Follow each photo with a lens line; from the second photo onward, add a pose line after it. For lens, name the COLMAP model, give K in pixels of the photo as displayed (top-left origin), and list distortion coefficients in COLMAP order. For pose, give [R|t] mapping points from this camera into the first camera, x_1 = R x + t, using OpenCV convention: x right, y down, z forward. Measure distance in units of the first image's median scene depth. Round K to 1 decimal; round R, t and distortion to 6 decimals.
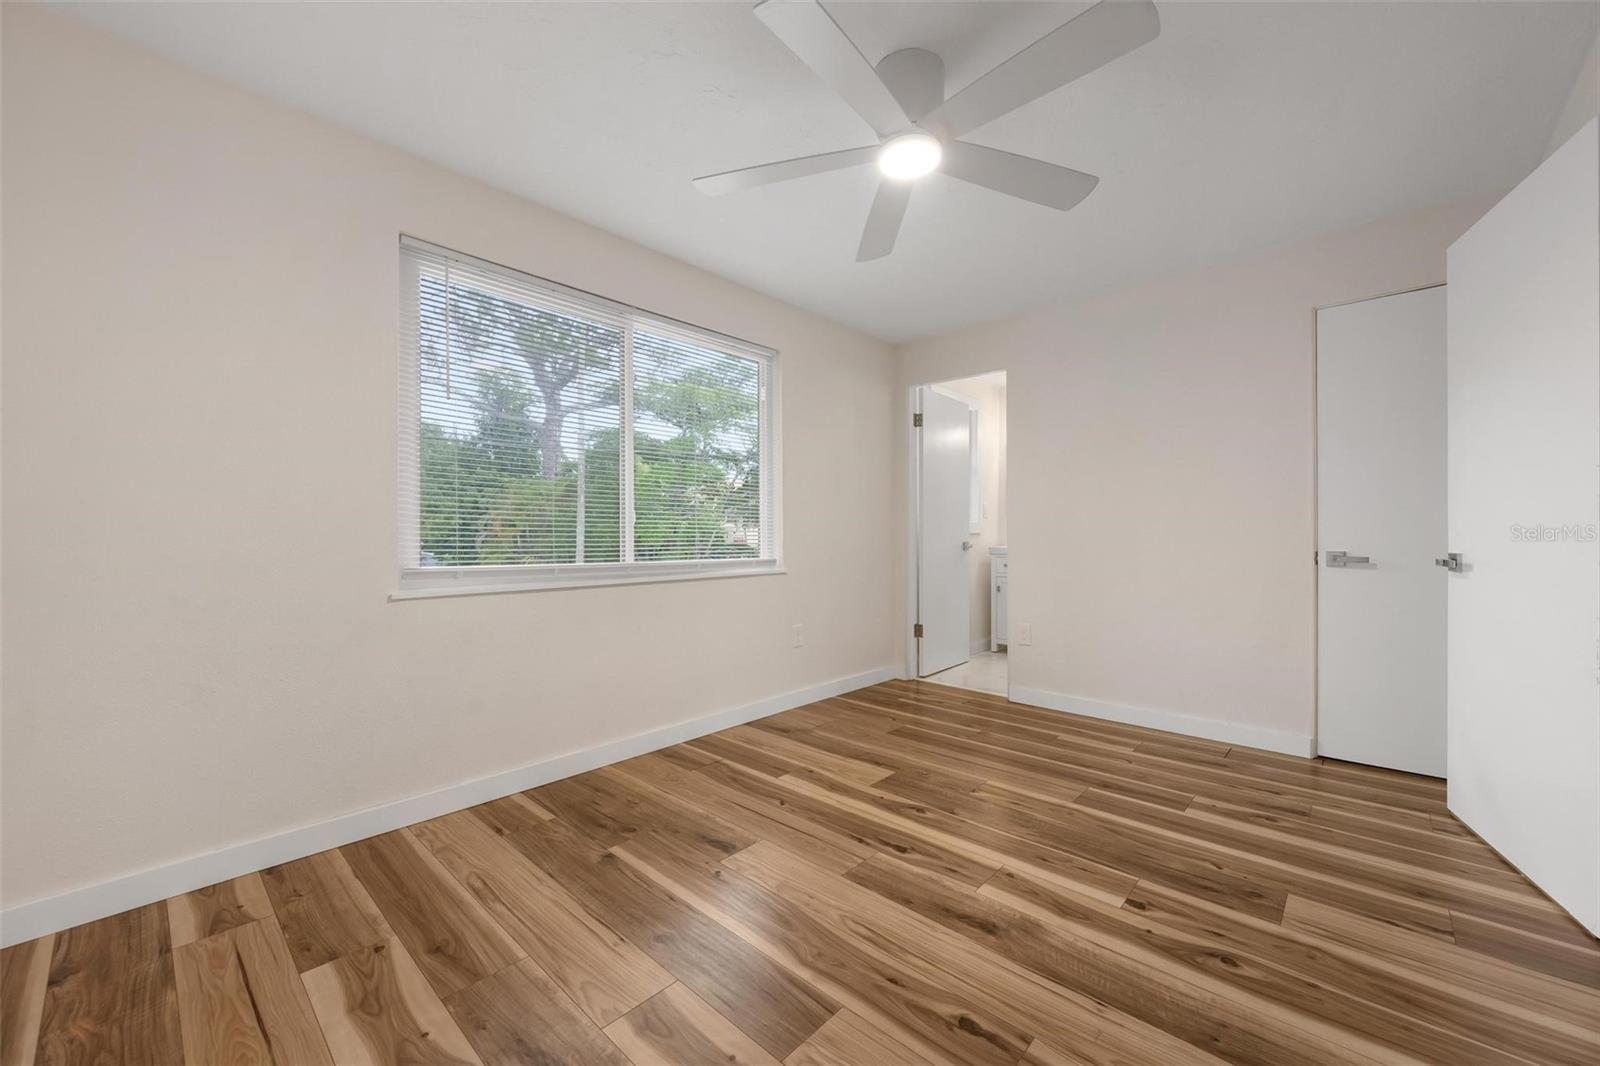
lens RADIAL K [[615.2, 0, 800.0], [0, 615.2, 533.0], [0, 0, 1]] dist [-0.000137, 0.000322]
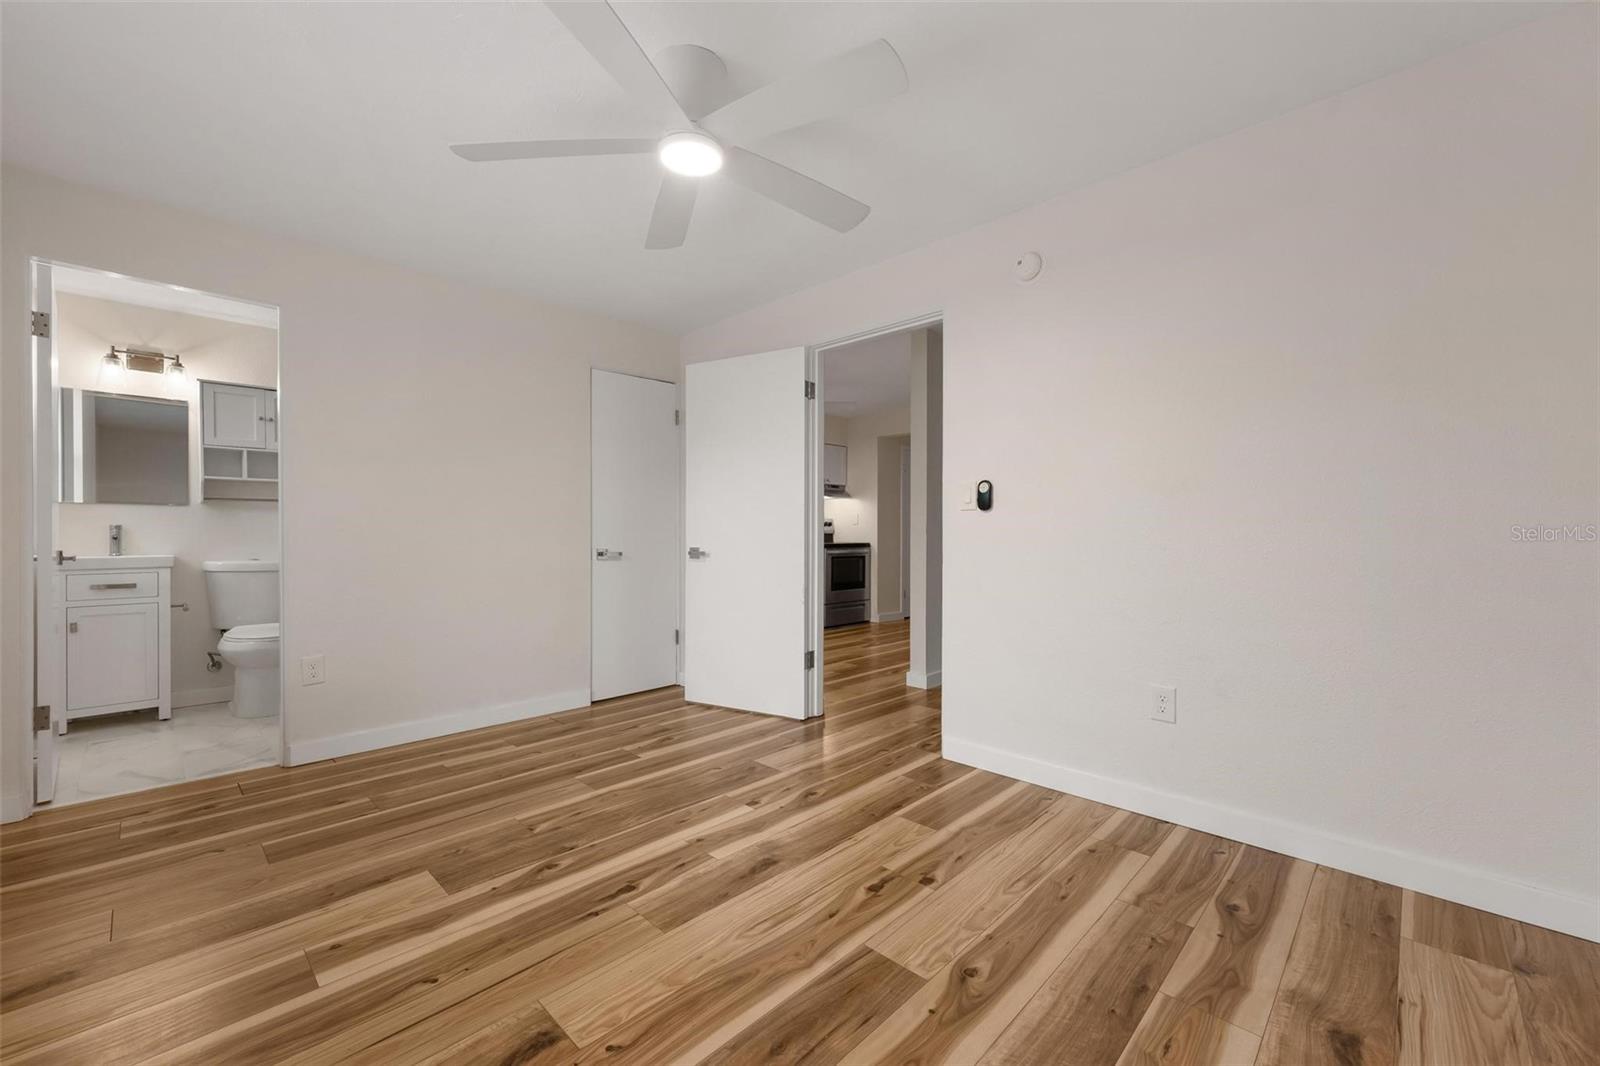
lens RADIAL K [[639.3, 0, 800.0], [0, 639.3, 533.0], [0, 0, 1]] dist [0.000802, 0.000099]
pose [[0.033629, 0.001486, 0.999433, -0.657819], [-0.001062, 0.999998, -0.001451, -0.004649], [-0.999434, -0.001013, 0.033630, 0.619224]]
